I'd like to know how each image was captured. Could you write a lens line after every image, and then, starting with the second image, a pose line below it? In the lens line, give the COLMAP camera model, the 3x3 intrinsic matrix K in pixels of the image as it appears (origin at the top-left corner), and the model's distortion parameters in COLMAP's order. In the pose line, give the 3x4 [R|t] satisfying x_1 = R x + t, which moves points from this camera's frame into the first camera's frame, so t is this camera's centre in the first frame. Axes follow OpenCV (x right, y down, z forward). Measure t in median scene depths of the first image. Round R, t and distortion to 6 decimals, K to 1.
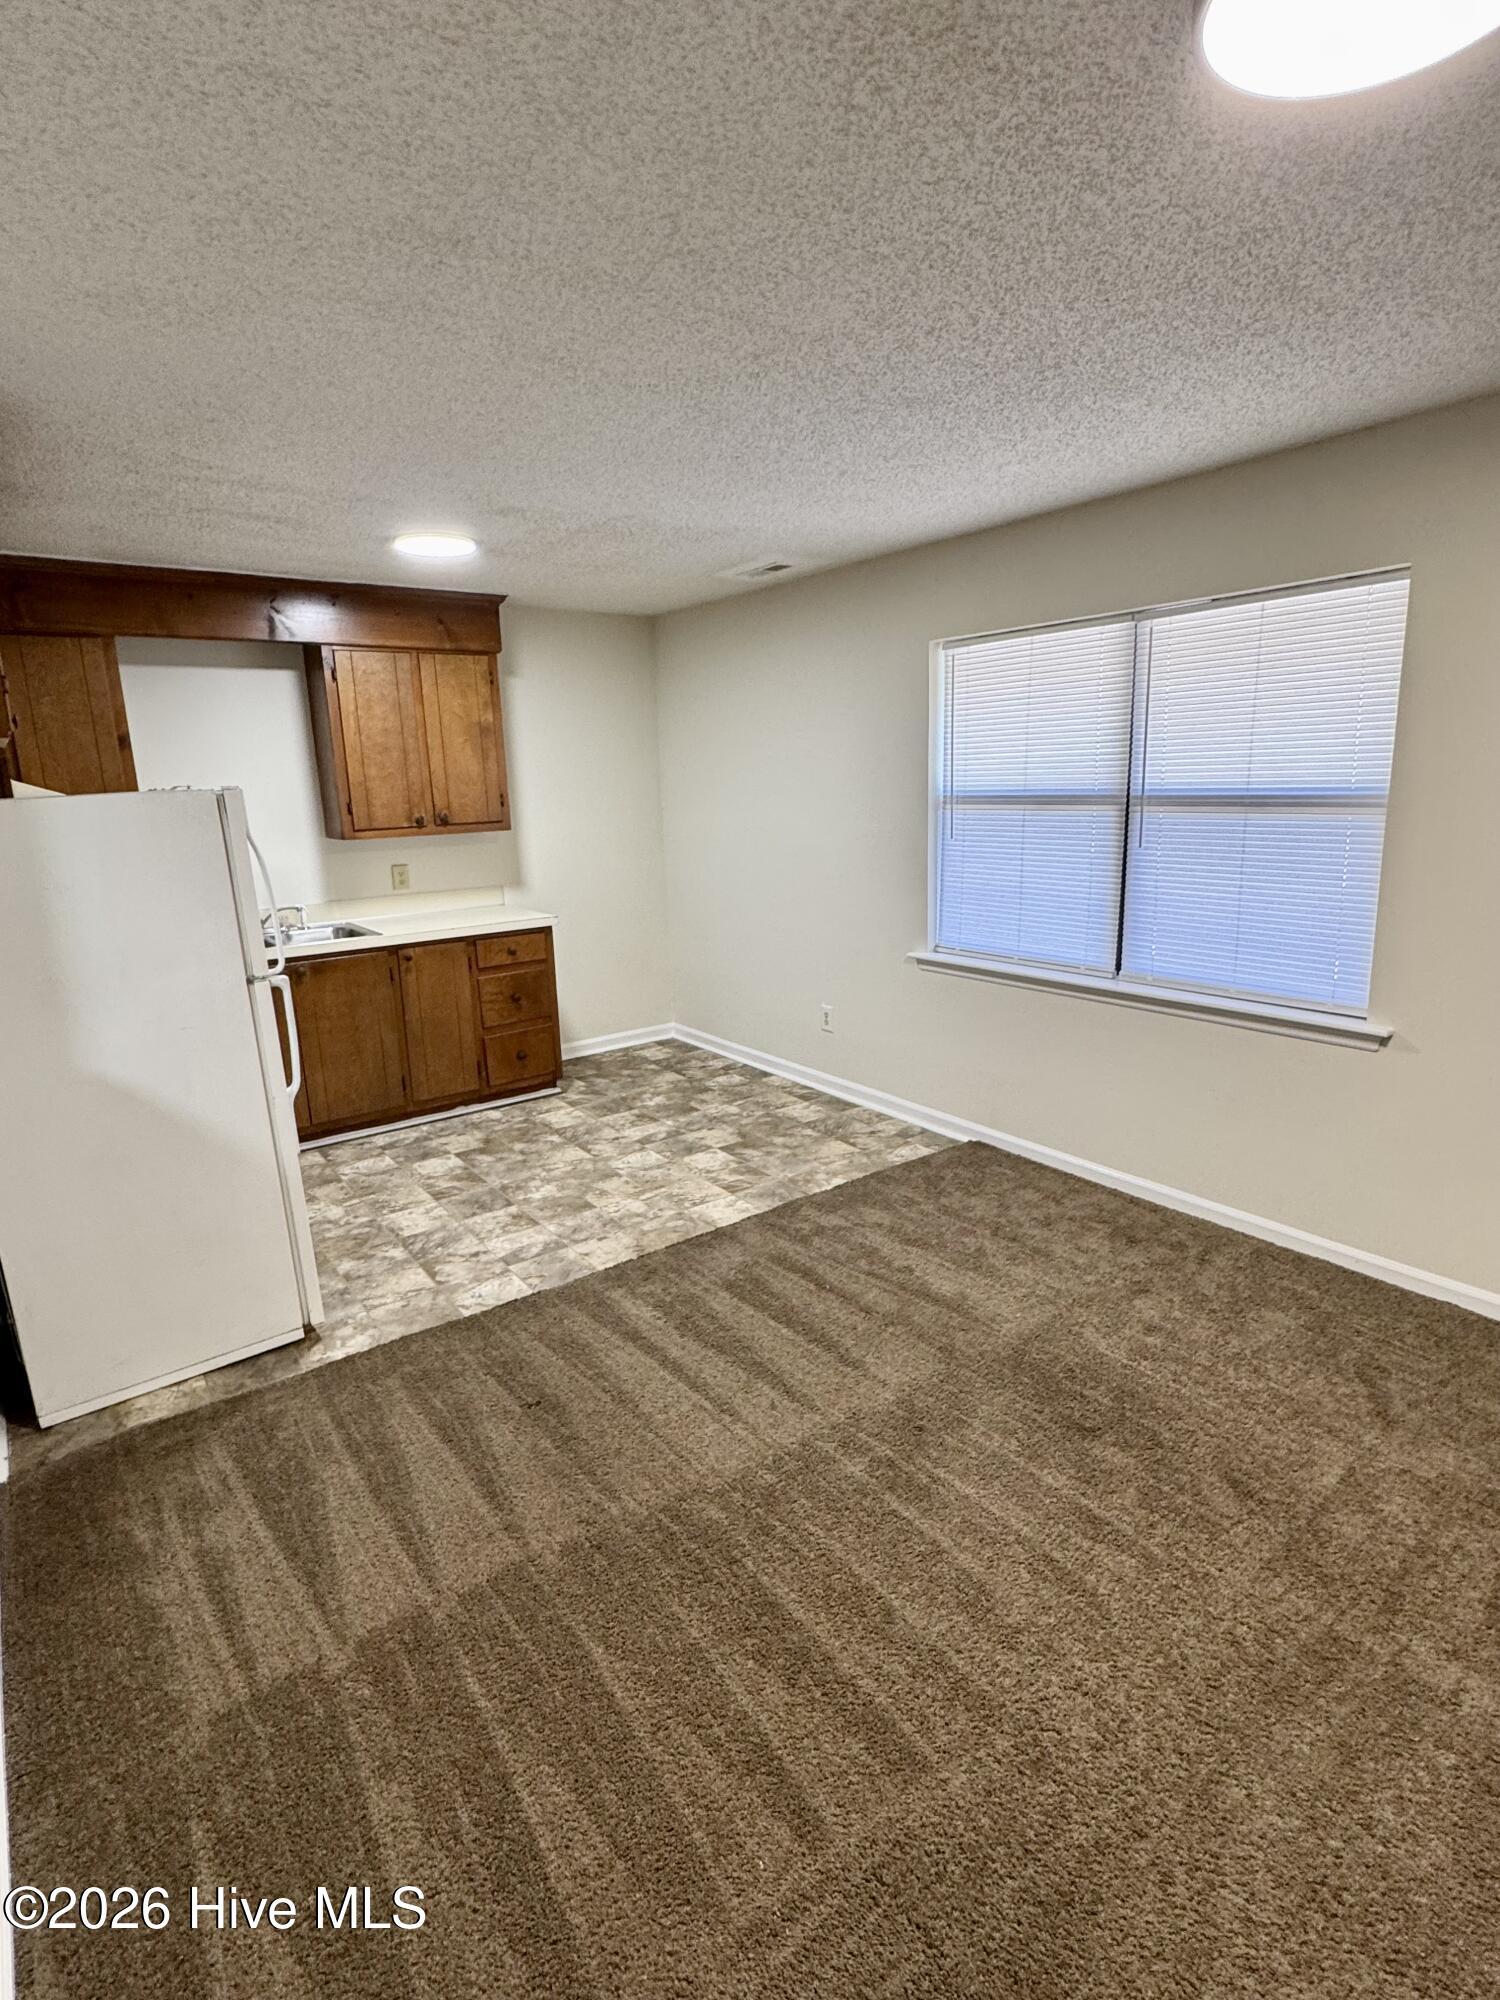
lens RADIAL K [[1018.8, 0, 764.6], [0, 1018.8, 996.9], [0, 0, 1]] dist [-0.002313, 0.000616]
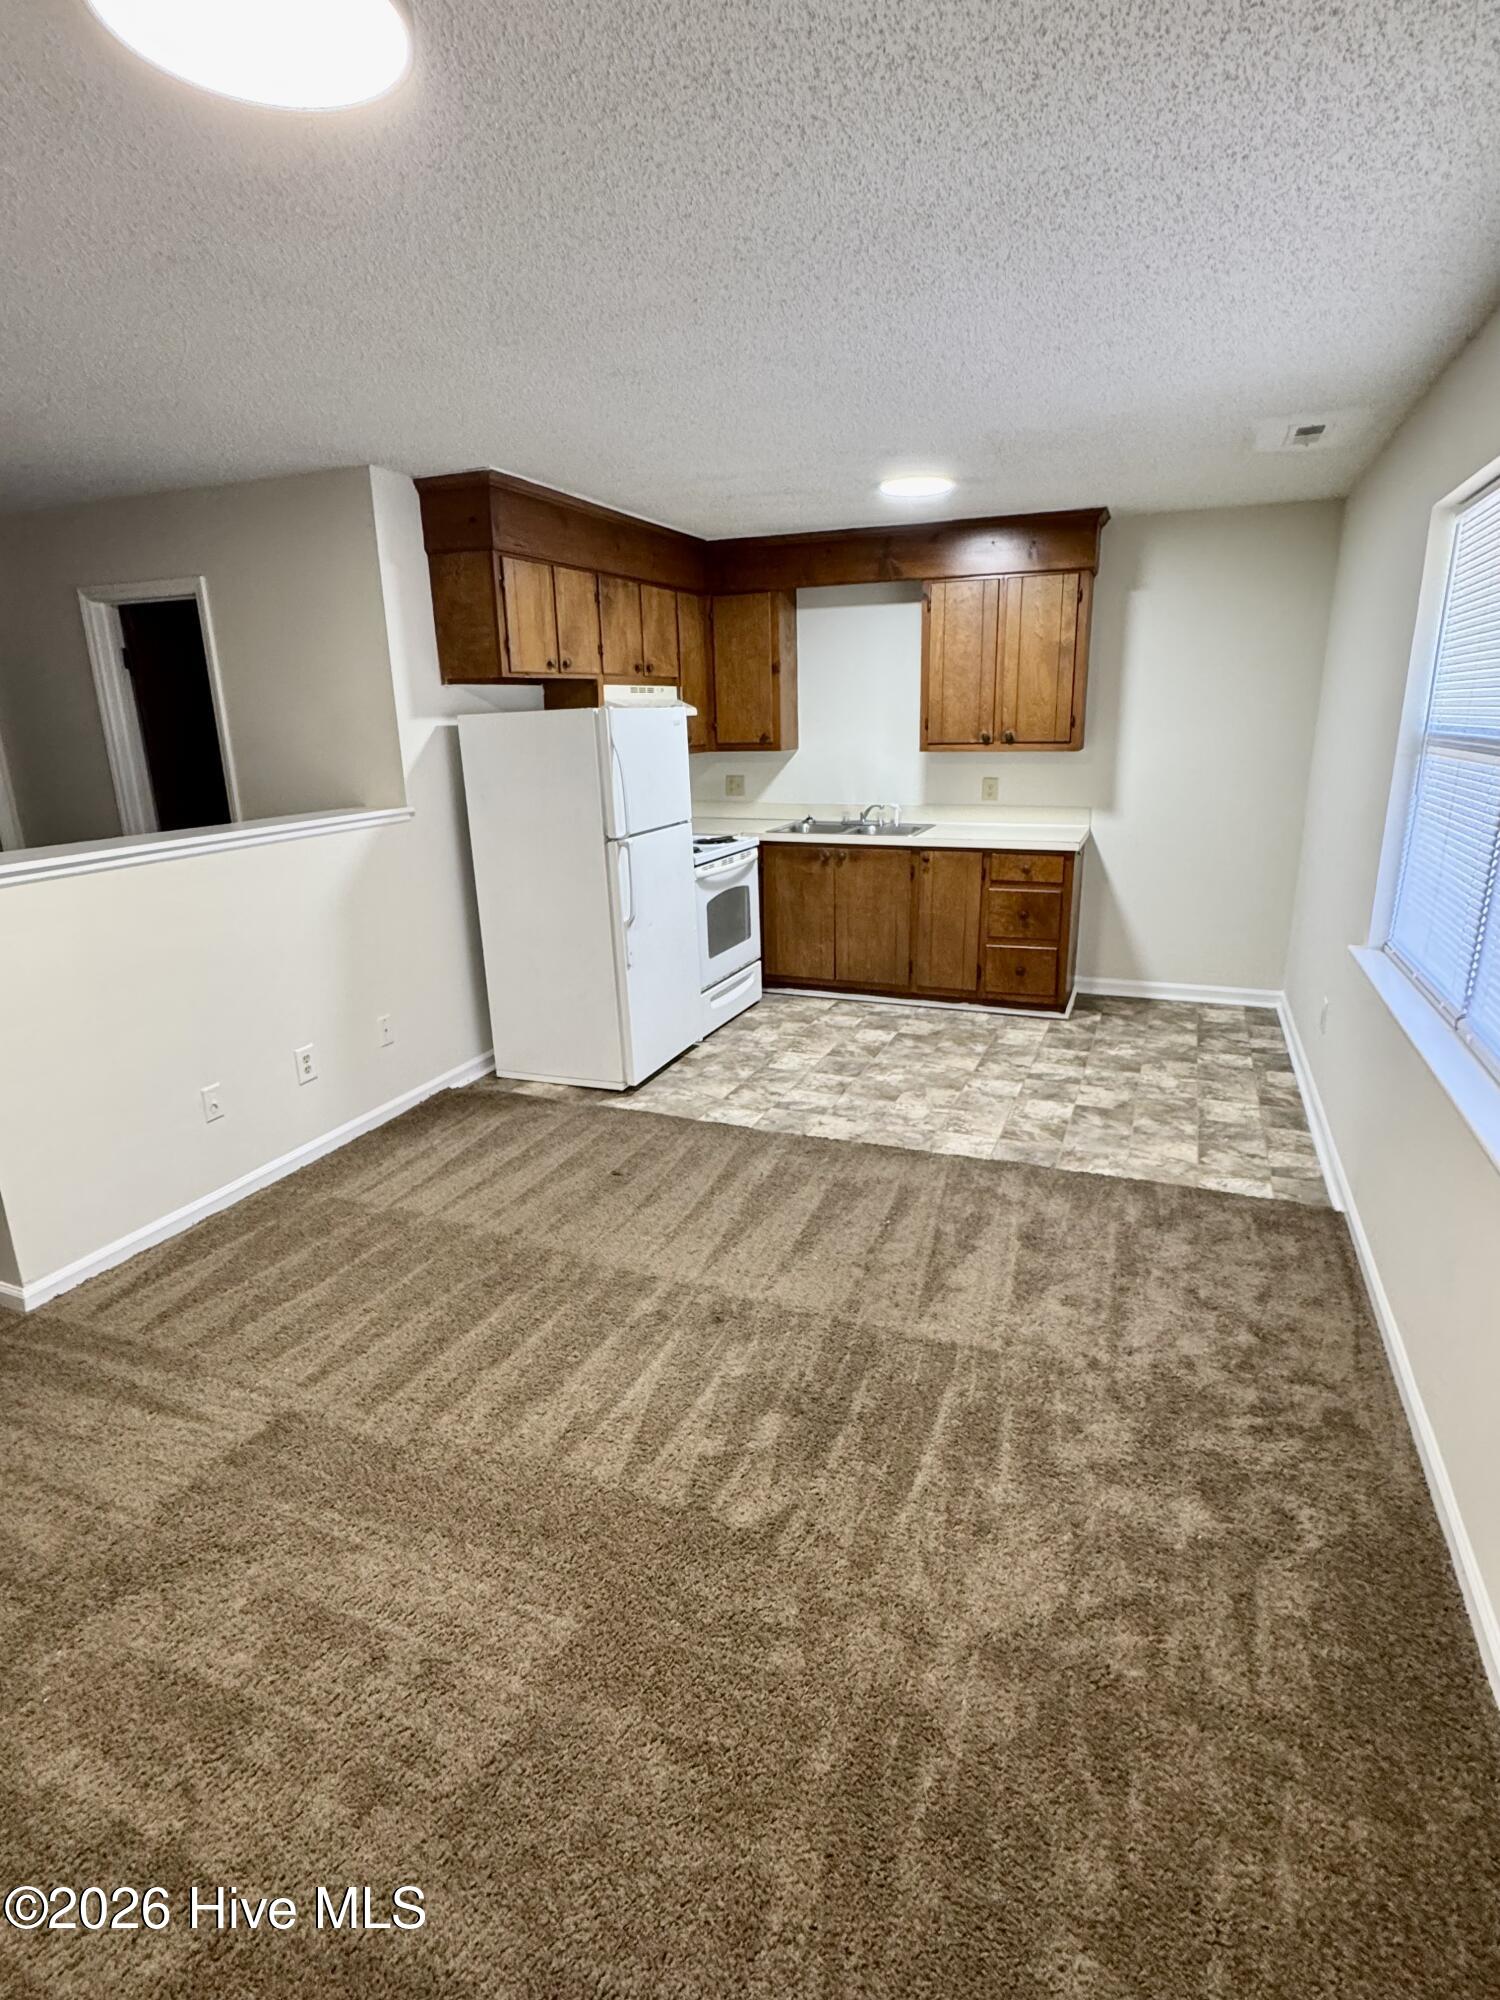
lens RADIAL K [[1018.8, 0, 748.4], [0, 1018.8, 1003.1], [0, 0, 1]] dist [-0.002313, 0.000616]
pose [[0.518630, 0.255476, -0.815938, 0.592513], [-0.181330, 0.965472, 0.187038, -0.068824], [0.835549, 0.050950, 0.547049, 0.252303]]
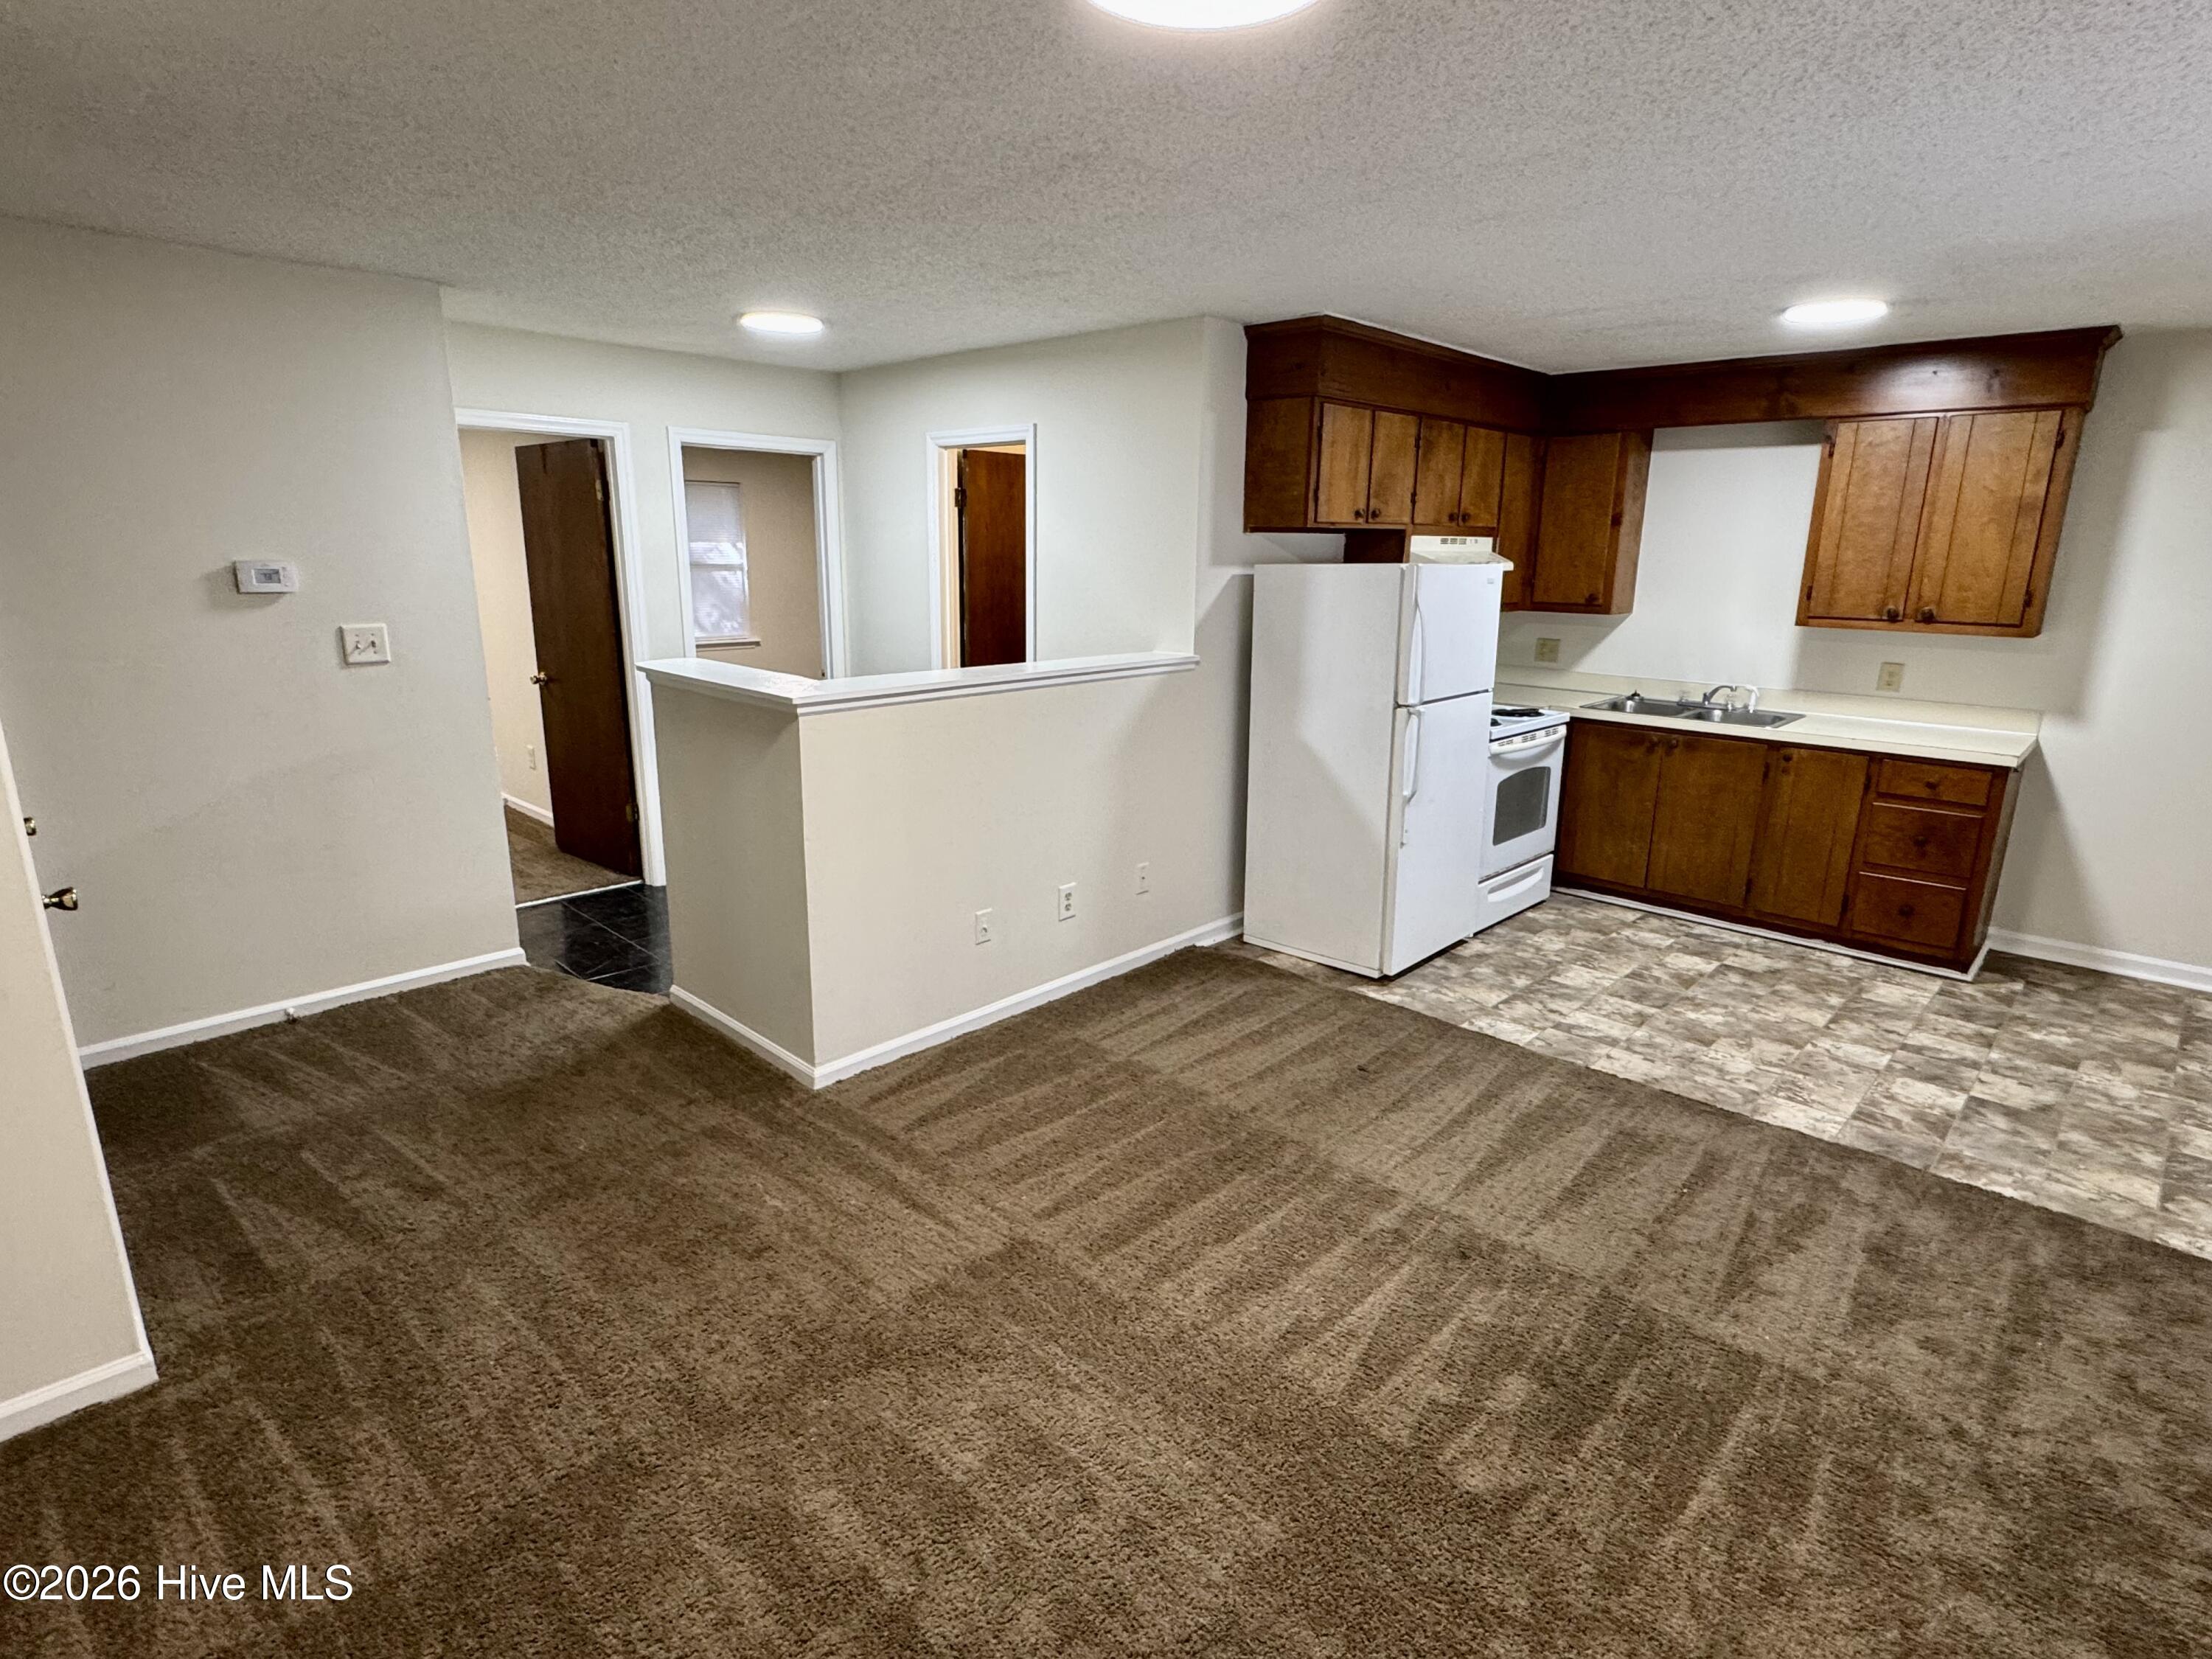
lens RADIAL K [[1126.8, 0, 1101.9], [0, 1126.8, 829.0], [0, 0, 1]] dist [-0.002313, 0.000616]
pose [[0.164764, 0.273985, -0.947515, 0.614254], [-0.231143, 0.944619, 0.232954, -0.081841], [0.958867, 0.180629, 0.218969, 0.216979]]
